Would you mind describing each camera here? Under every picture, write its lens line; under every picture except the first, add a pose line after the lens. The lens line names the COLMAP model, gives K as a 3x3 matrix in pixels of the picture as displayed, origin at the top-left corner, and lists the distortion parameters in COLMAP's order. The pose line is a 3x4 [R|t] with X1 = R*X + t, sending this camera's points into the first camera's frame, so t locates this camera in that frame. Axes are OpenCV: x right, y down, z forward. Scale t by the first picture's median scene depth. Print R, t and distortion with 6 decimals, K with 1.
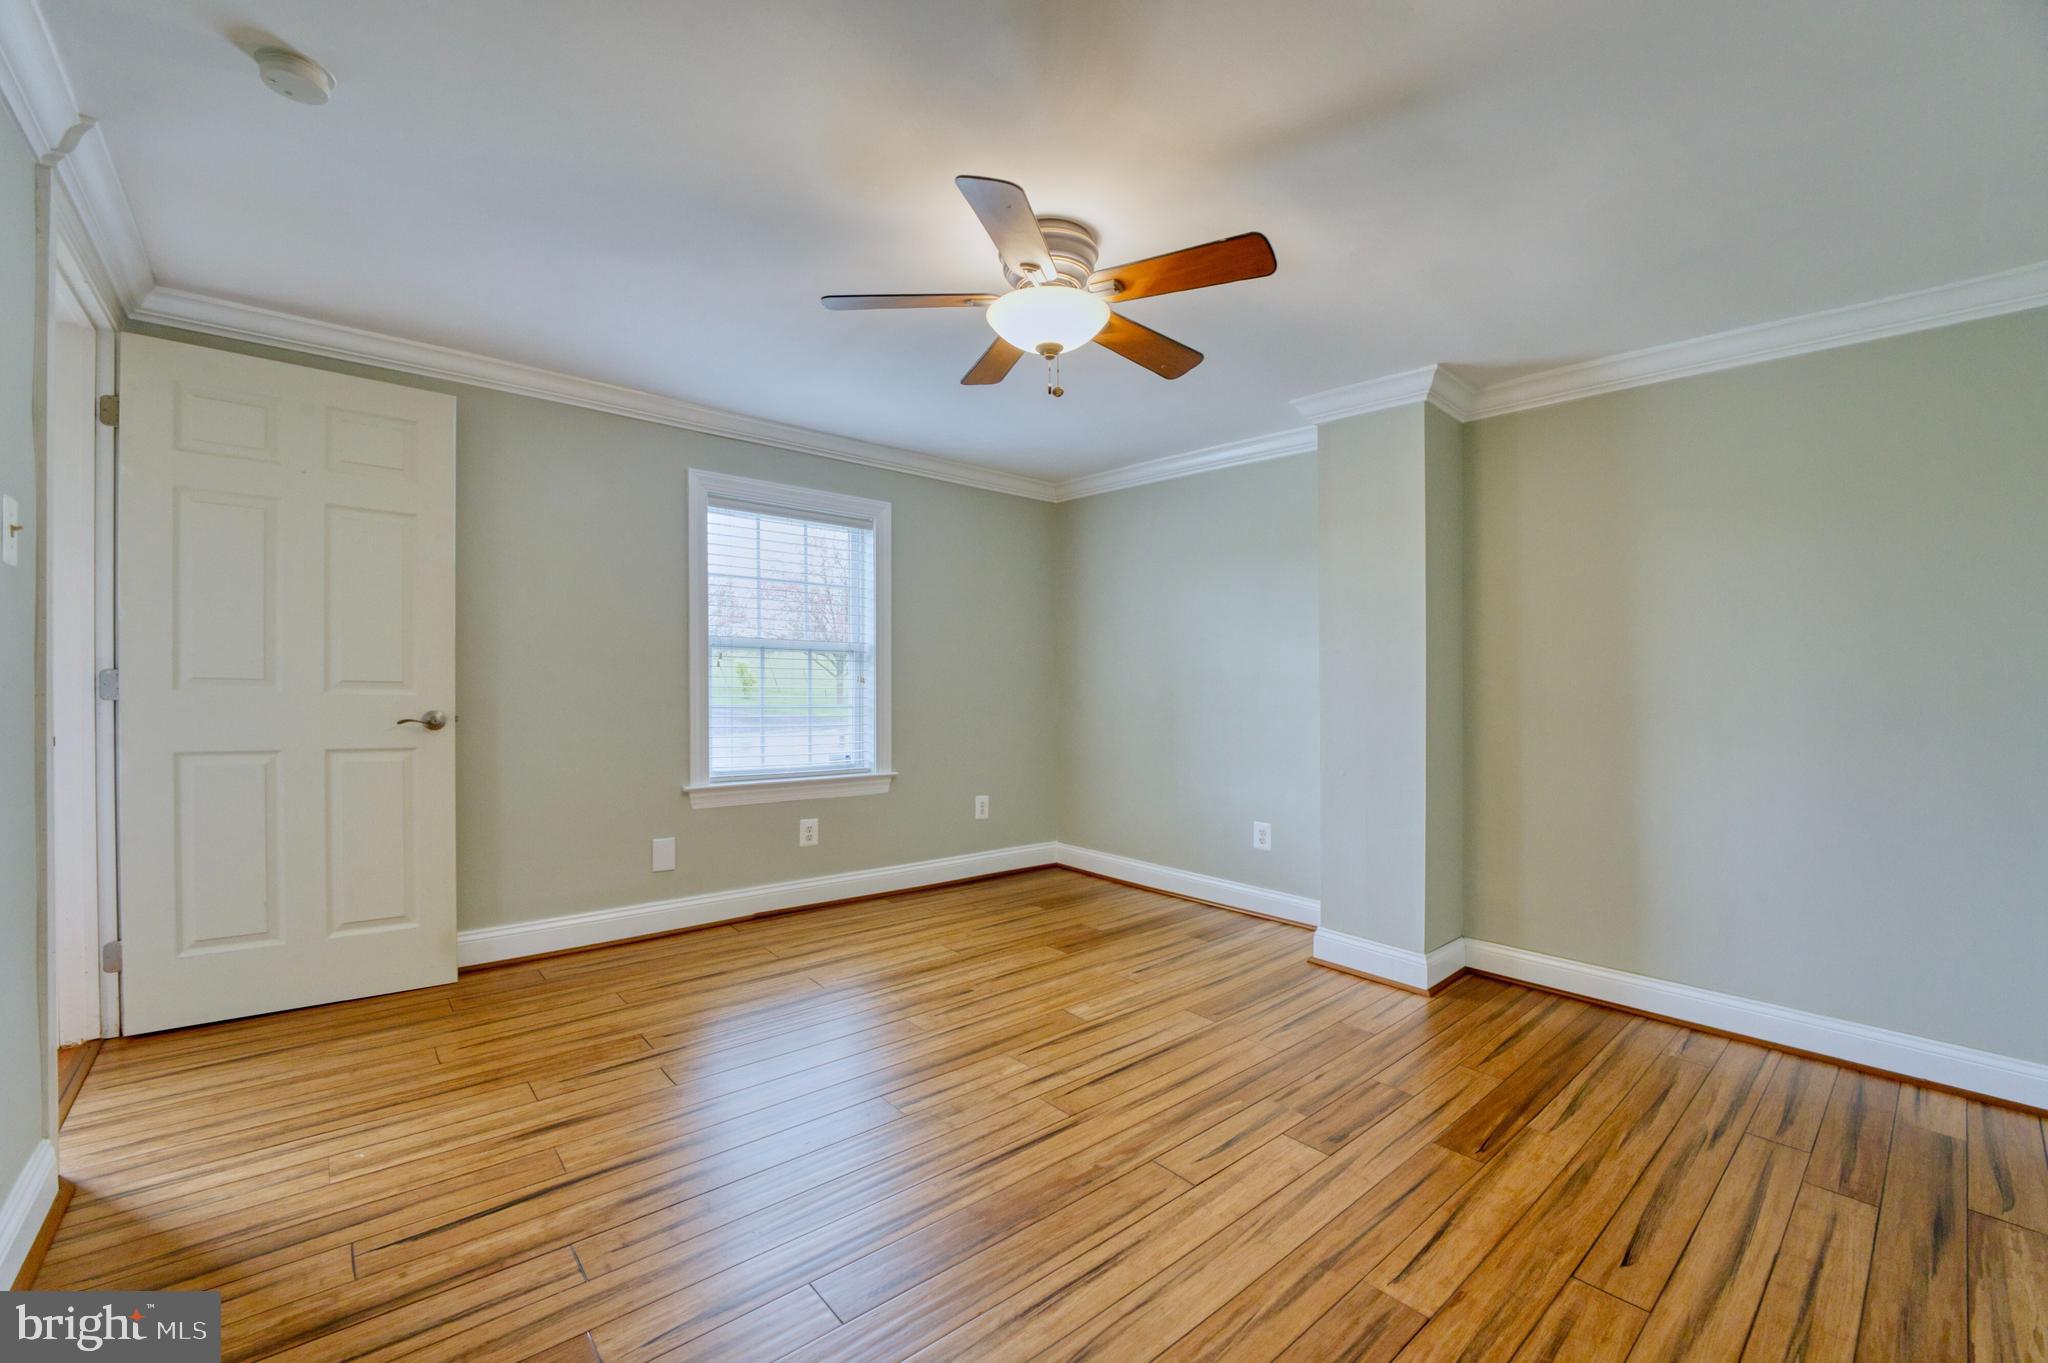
lens RADIAL K [[806.6, 0, 973.6], [0, 806.6, 676.7], [0, 0, 1]] dist [-0.017210, 0.000000]
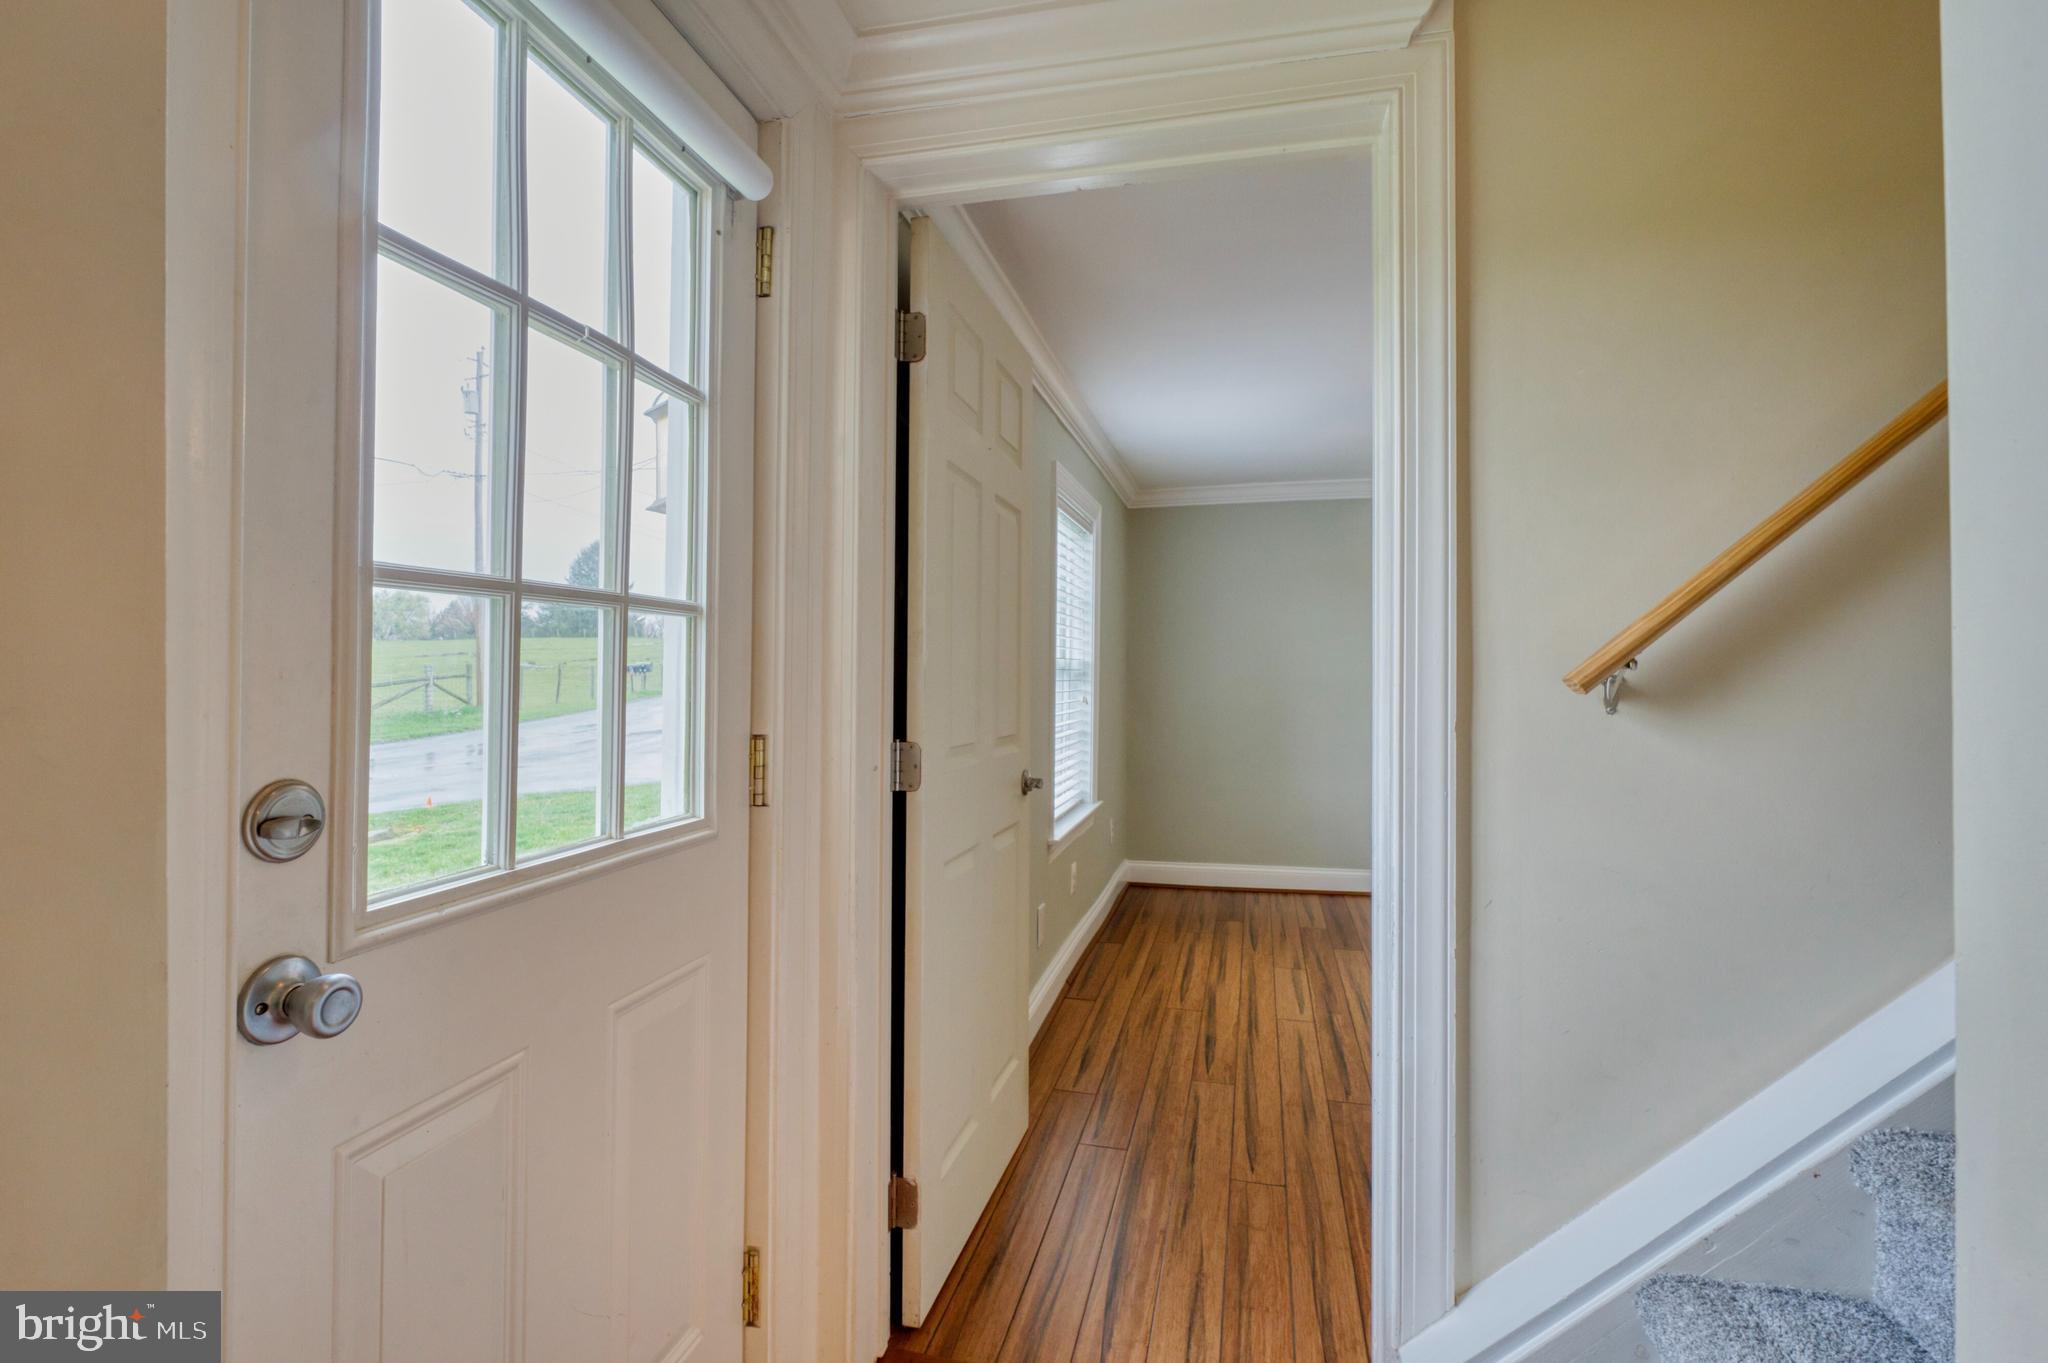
lens RADIAL K [[954.1, 0, 986.7], [0, 954.1, 658.9], [0, 0, 1]] dist [-0.000006, 0.000075]
pose [[0.813194, -0.008722, 0.581928, -1.213843], [0.014026, 0.999891, -0.004613, -0.057272], [-0.581824, 0.011914, 0.813227, 0.289044]]
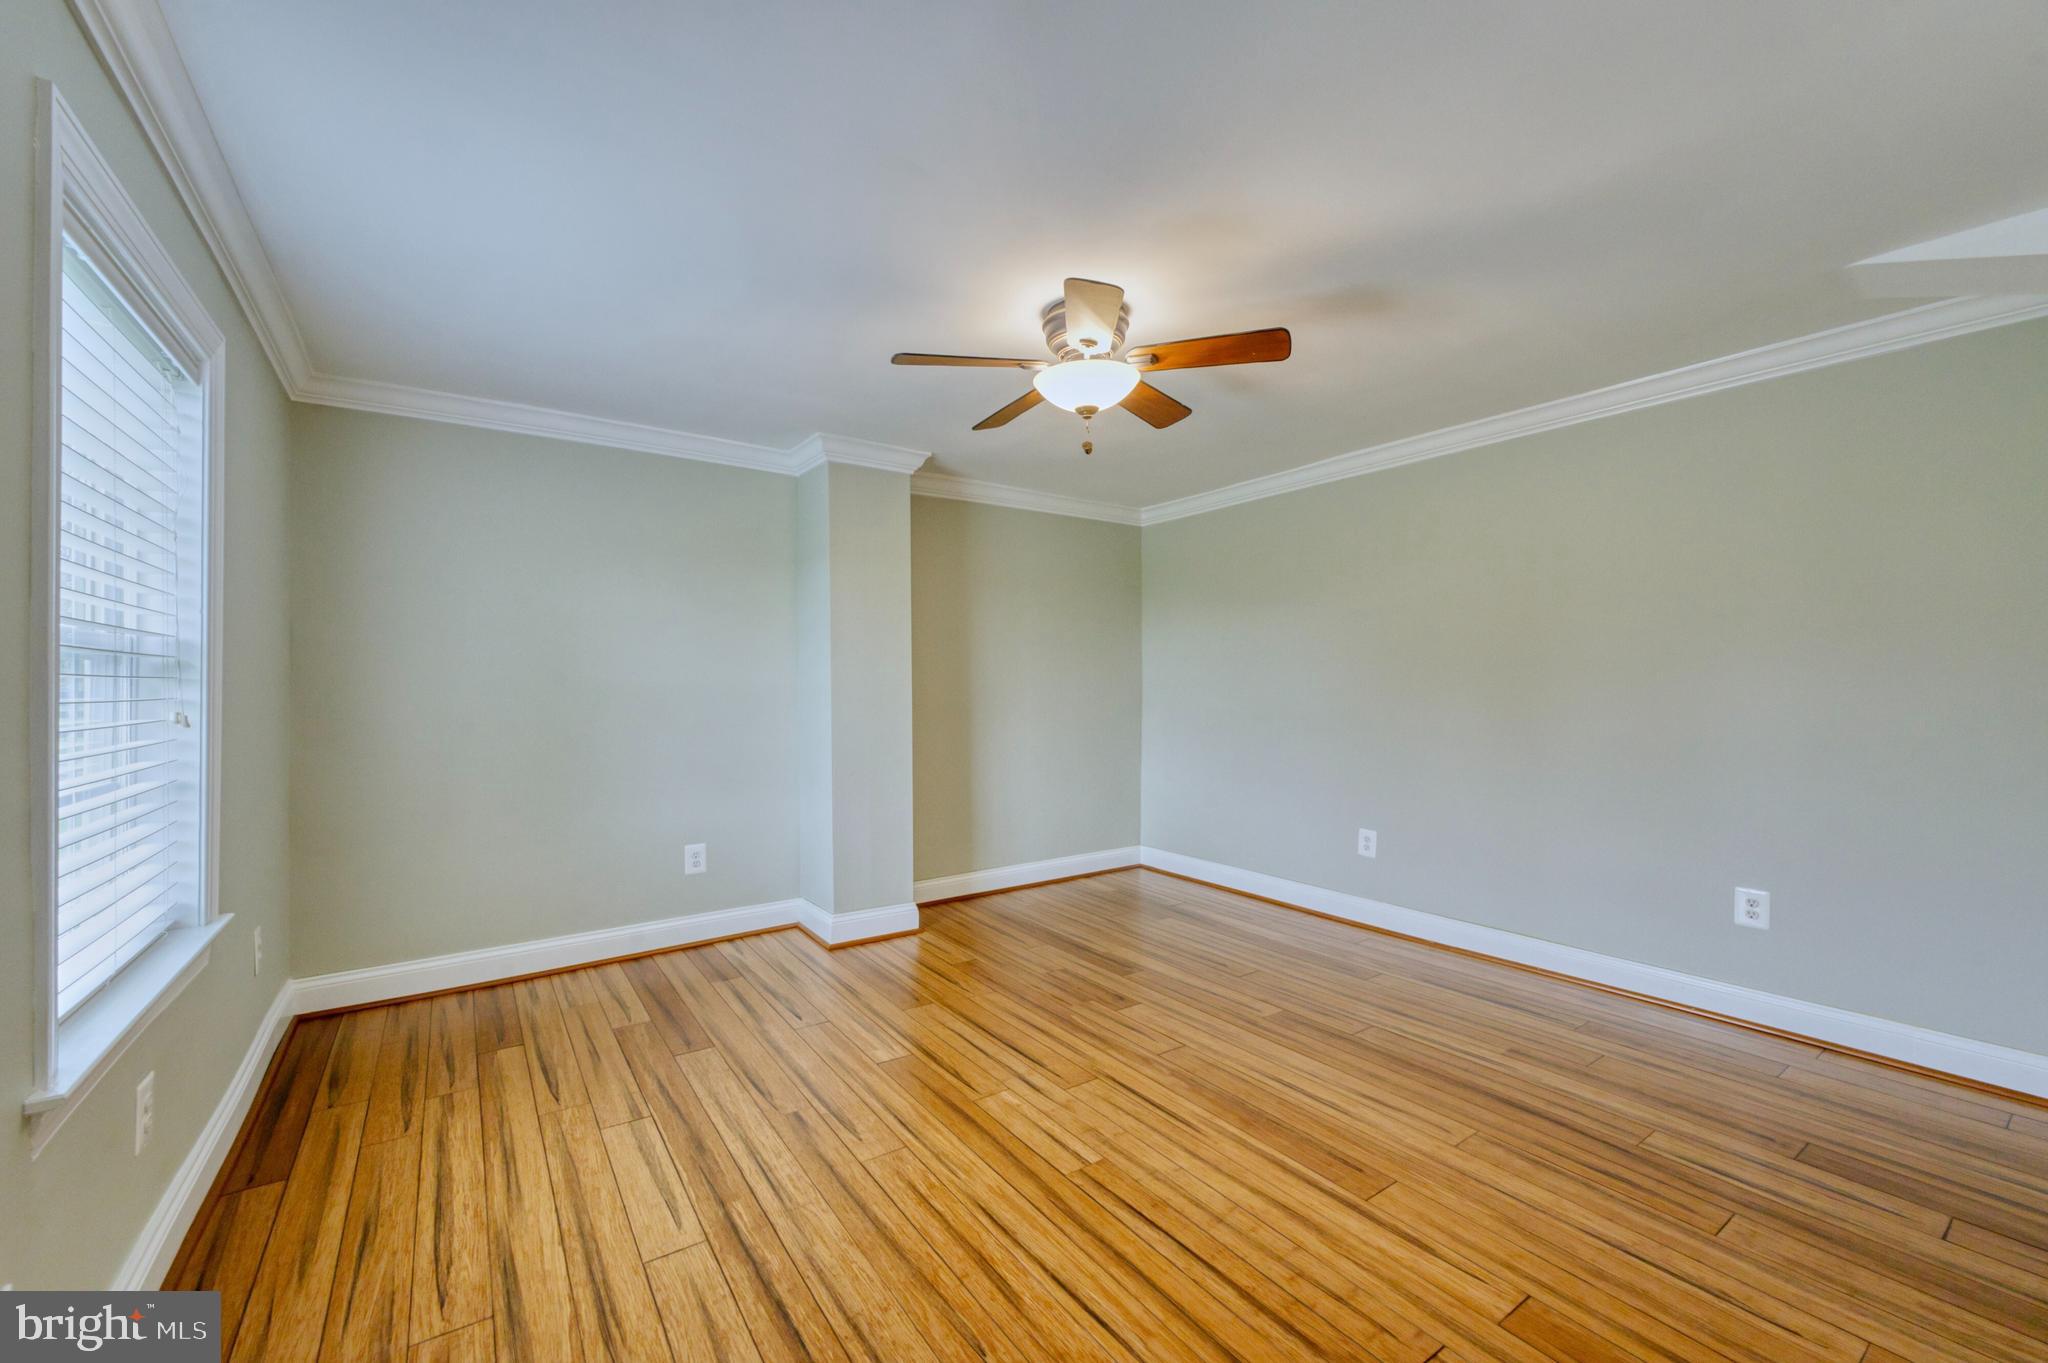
lens RADIAL K [[841.0, 0, 1016.2], [0, 841.0, 686.2], [0, 0, 1]] dist [-0.001557, 0.000208]
pose [[0.086537, -0.023611, 0.995969, -0.789500], [0.006221, 0.999712, 0.023159, -0.032652], [-0.996229, 0.004192, 0.086659, 0.738675]]
